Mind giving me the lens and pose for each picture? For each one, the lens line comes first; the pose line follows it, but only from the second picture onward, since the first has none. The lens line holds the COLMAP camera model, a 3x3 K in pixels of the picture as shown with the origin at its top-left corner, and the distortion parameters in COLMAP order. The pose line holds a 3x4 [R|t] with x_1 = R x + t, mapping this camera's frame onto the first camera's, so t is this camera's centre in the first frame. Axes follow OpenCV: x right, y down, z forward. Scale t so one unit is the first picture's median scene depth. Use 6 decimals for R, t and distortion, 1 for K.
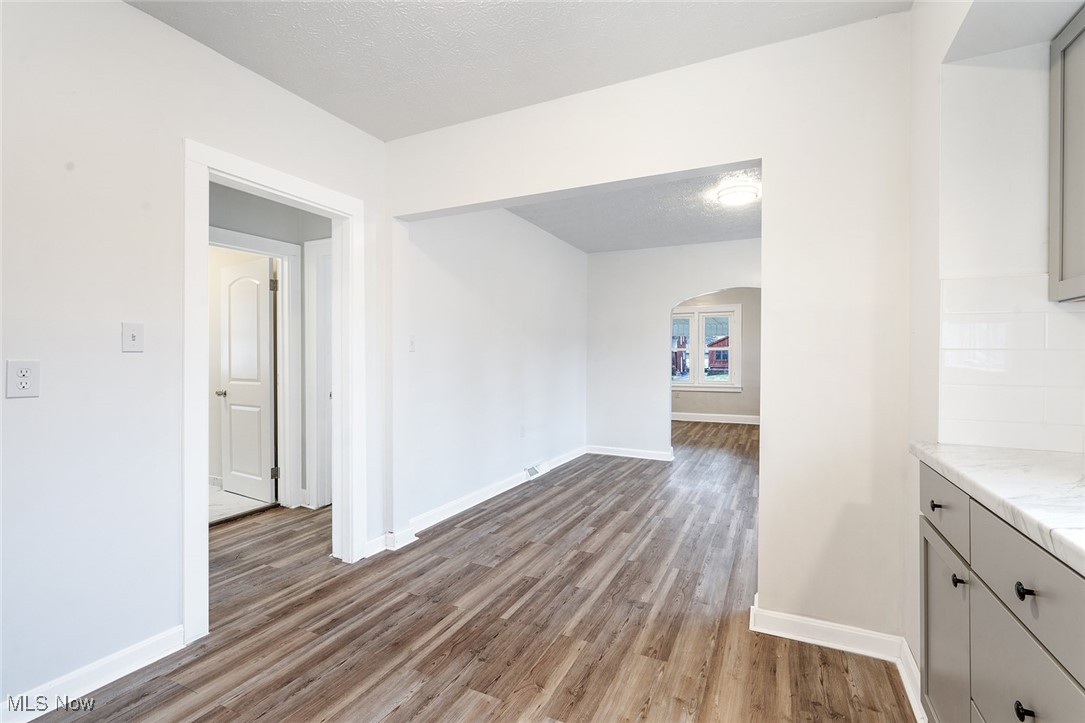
lens RADIAL K [[498.6, 0, 531.8], [0, 498.6, 357.0], [0, 0, 1]] dist [-0.005250, 0.001902]
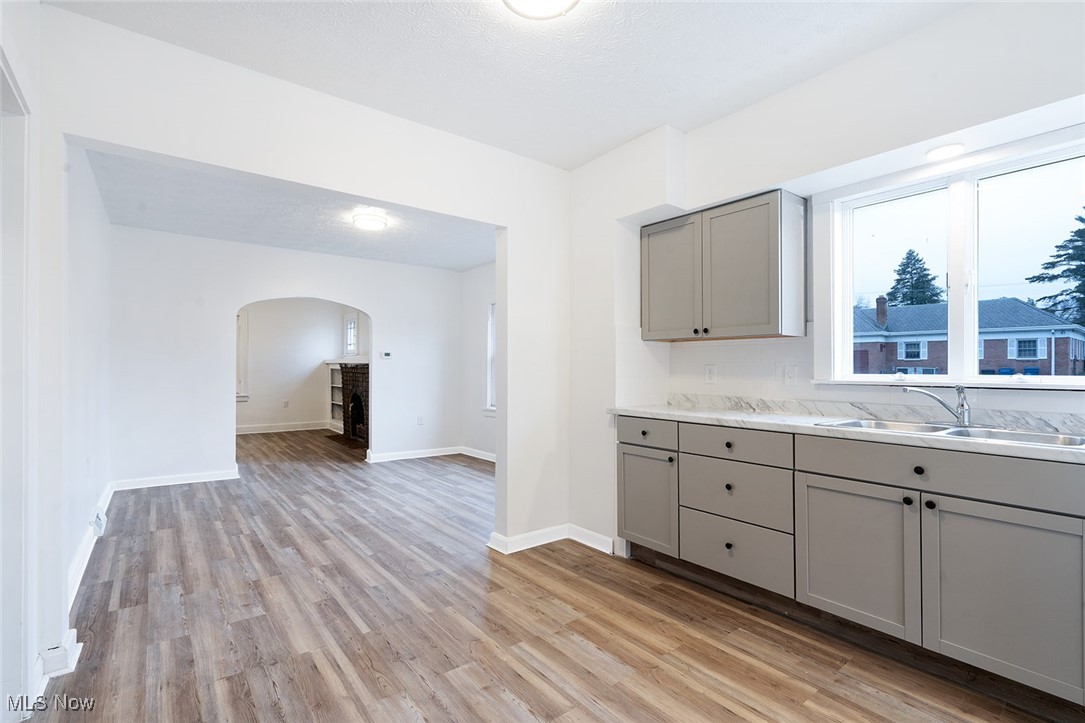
lens RADIAL K [[498.6, 0, 532.5], [0, 498.6, 366.7], [0, 0, 1]] dist [-0.005250, 0.001902]
pose [[0.444621, 0.002698, 0.895715, -0.601191], [-0.004677, 0.999989, -0.000690, 0.003109], [-0.895707, -0.003883, 0.444628, 0.212356]]
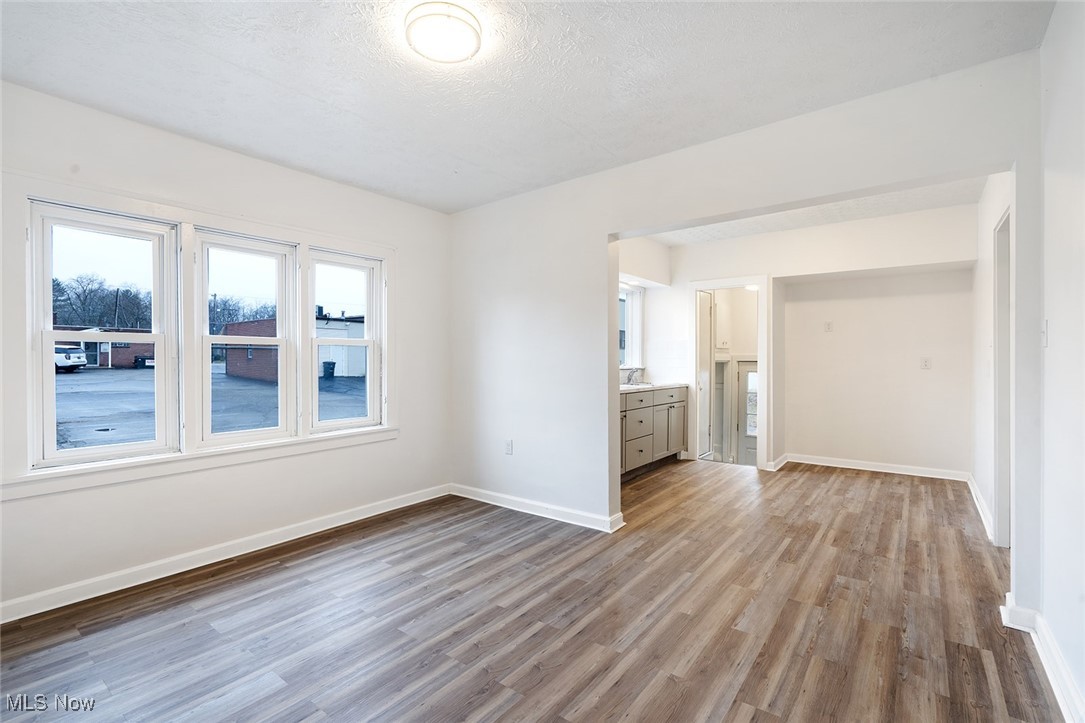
lens RADIAL K [[498.6, 0, 538.8], [0, 498.6, 359.6], [0, 0, 1]] dist [-0.005250, 0.001902]
pose [[-0.981563, 0.004421, 0.191089, 0.293874], [0.003009, 0.999966, -0.007678, 0.004973], [-0.191116, -0.006962, -0.981543, 1.974761]]
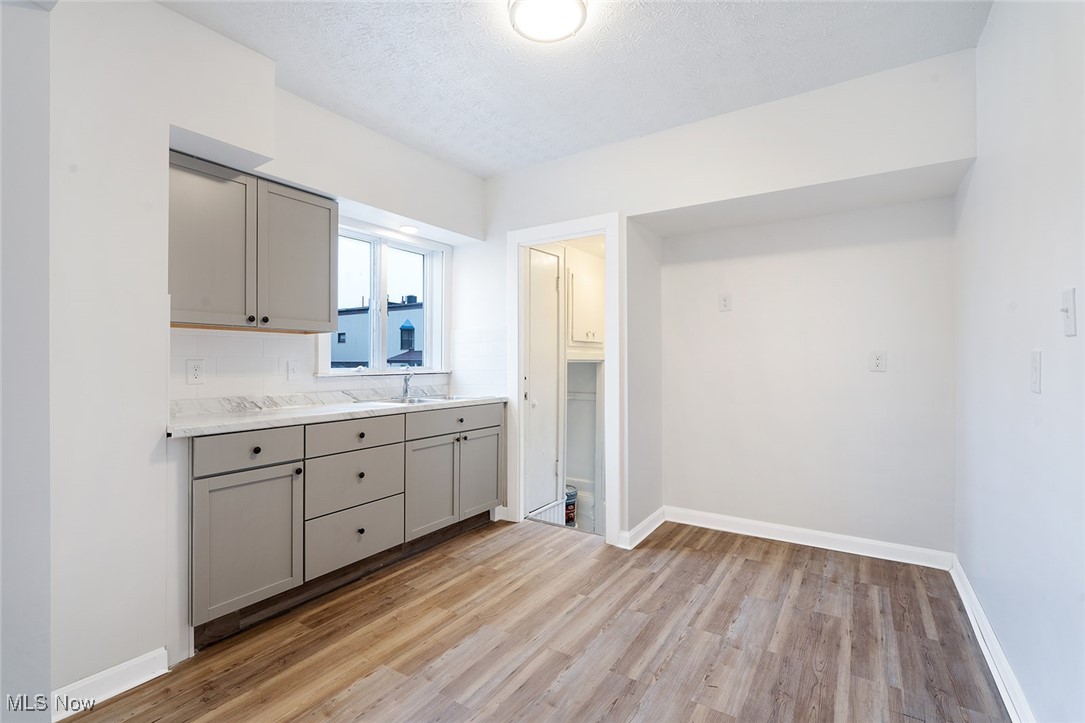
lens RADIAL K [[446.5, 0, 565.9], [0, 446.5, 359.8], [0, 0, 1]] dist [-0.001147, 0.000208]
pose [[-0.991973, 0.009047, 0.126129, -0.175138], [0.007498, 0.999891, -0.012750, 0.010990], [-0.126231, -0.011701, -0.991932, 1.015211]]
